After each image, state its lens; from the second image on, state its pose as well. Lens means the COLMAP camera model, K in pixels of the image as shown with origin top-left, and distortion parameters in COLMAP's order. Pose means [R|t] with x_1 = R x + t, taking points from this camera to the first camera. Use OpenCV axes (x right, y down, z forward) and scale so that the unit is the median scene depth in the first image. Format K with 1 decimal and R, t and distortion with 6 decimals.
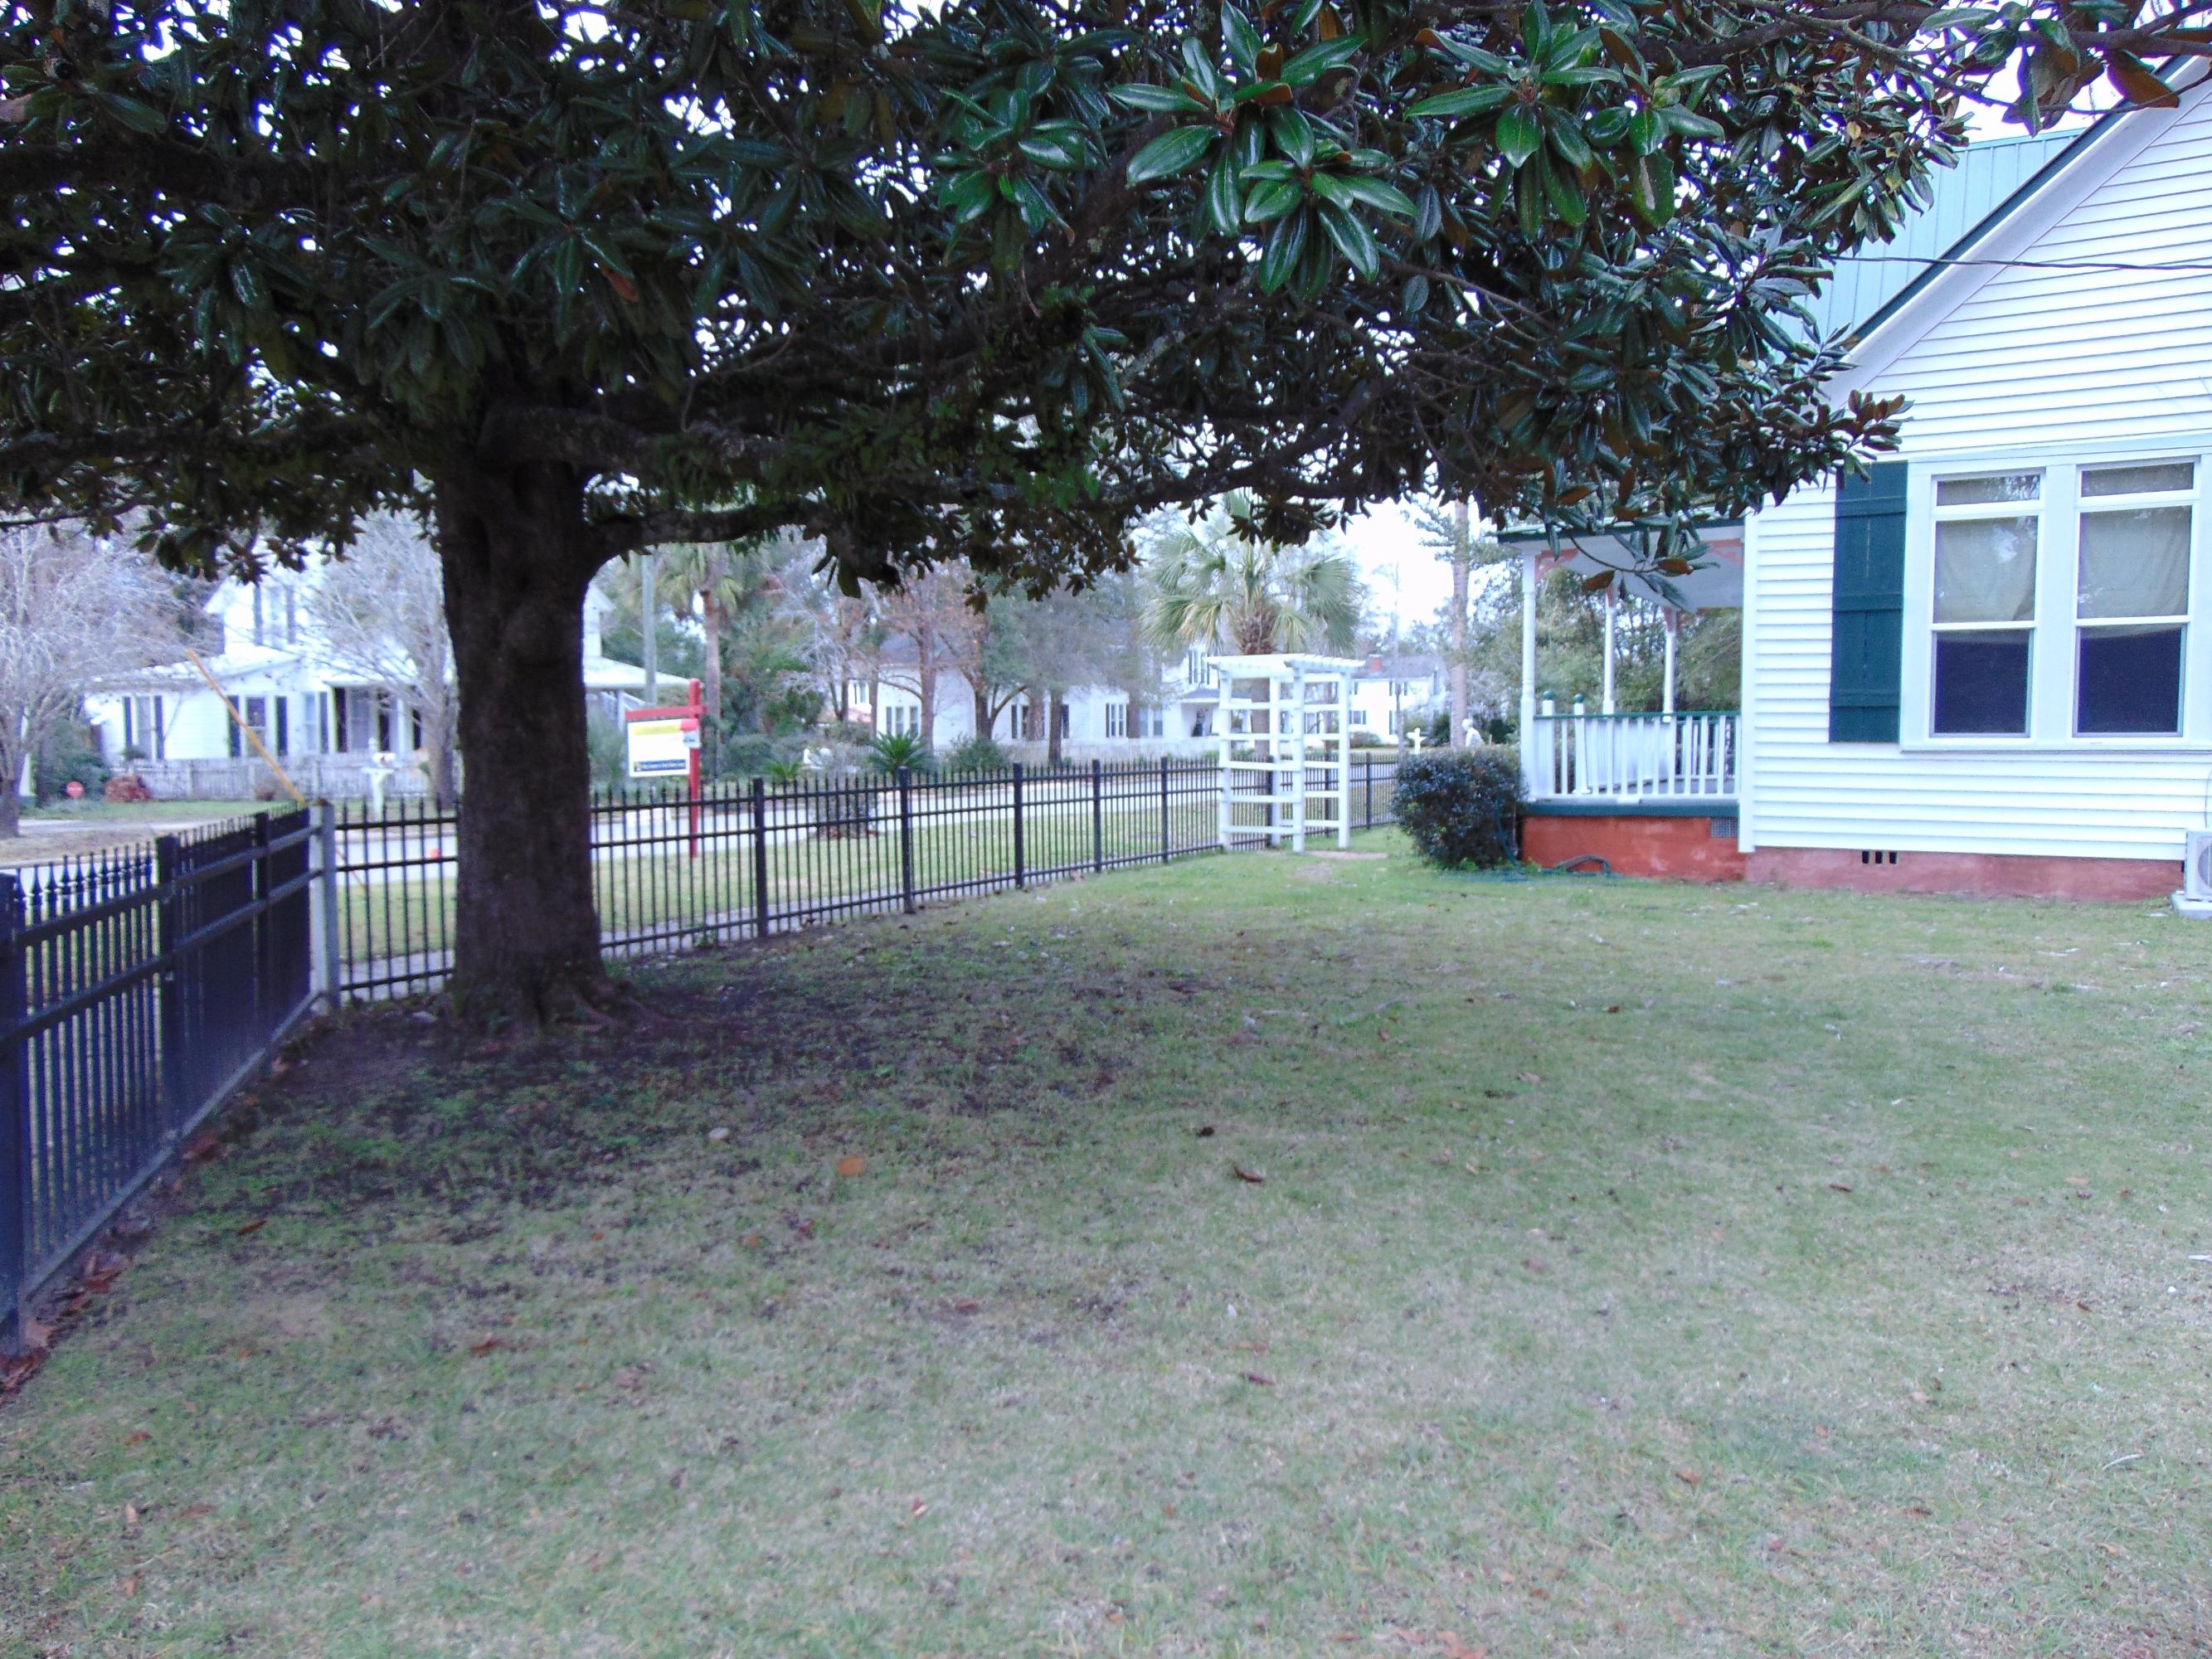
lens RADIAL K [[1640.7, 0, 1106.0], [0, 1640.7, 829.5], [0, 0, 1]] dist [-0.005221, 0.002619]
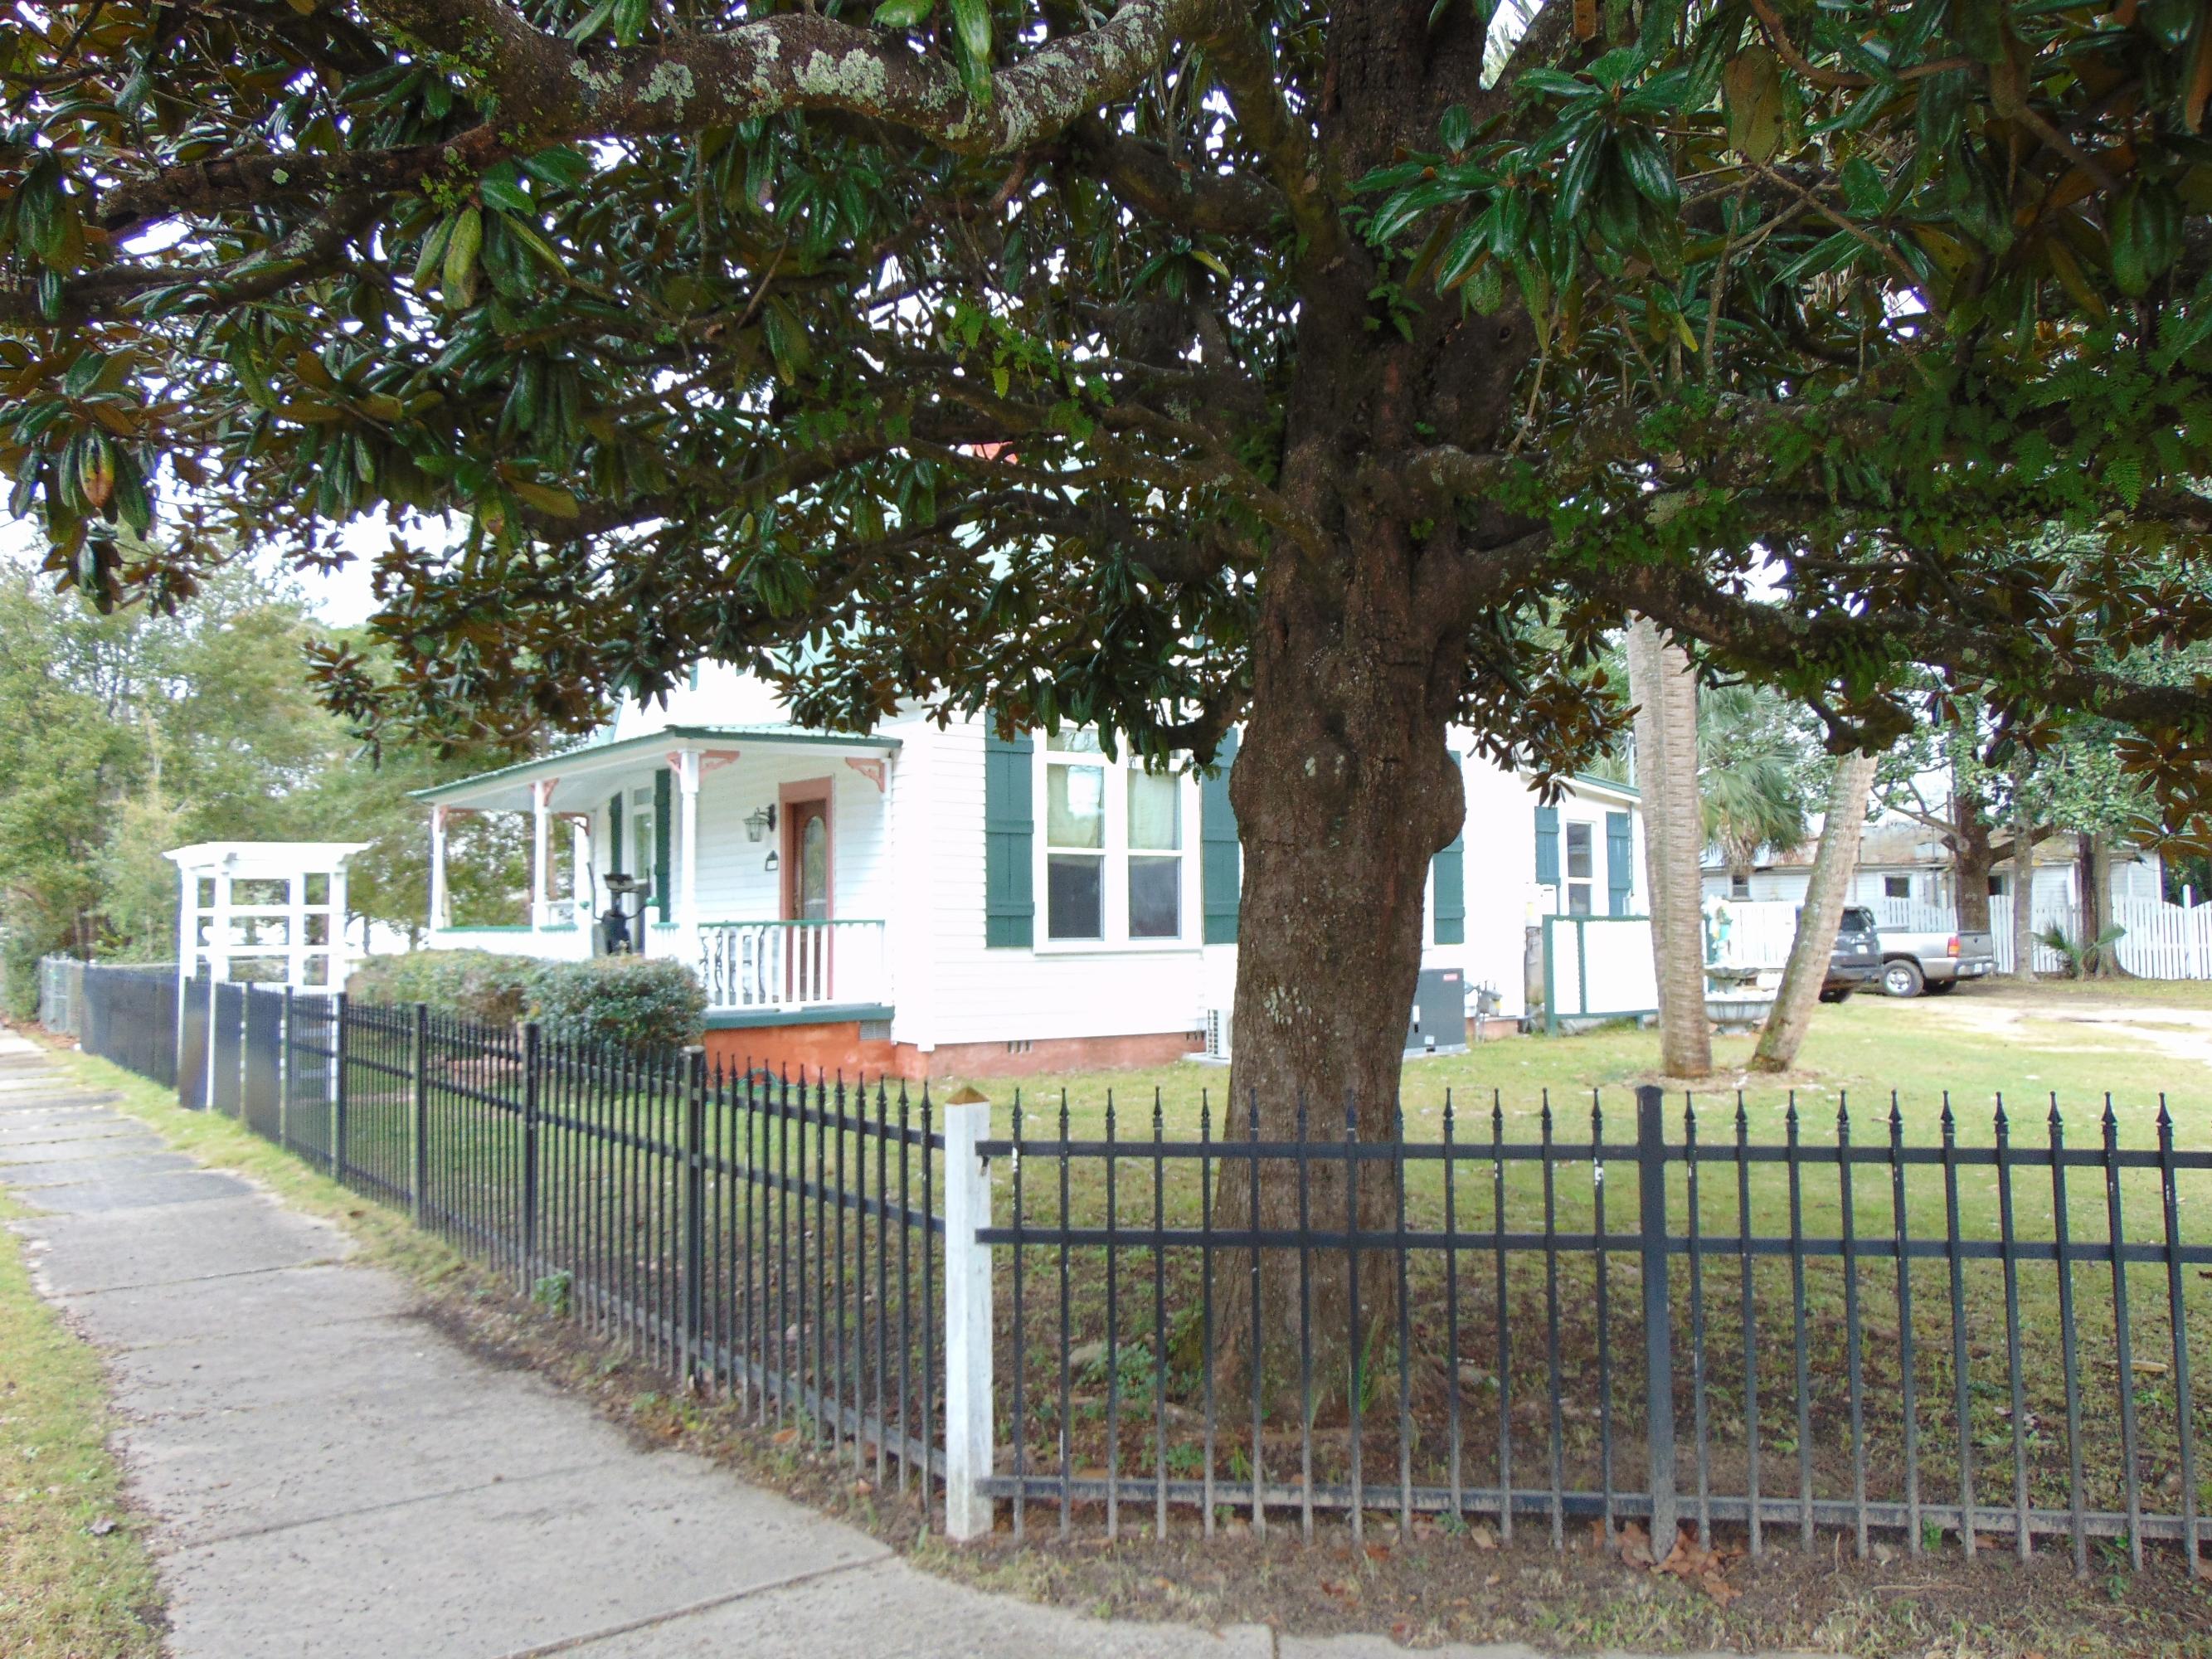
lens RADIAL K [[1640.7, 0, 1106.0], [0, 1640.7, 829.5], [0, 0, 1]] dist [-0.005221, 0.002619]
pose [[0.405915, 0.055365, 0.912232, -0.572720], [0.066417, 0.993737, -0.089866, -0.026461], [-0.911494, 0.097066, 0.399695, 0.465140]]
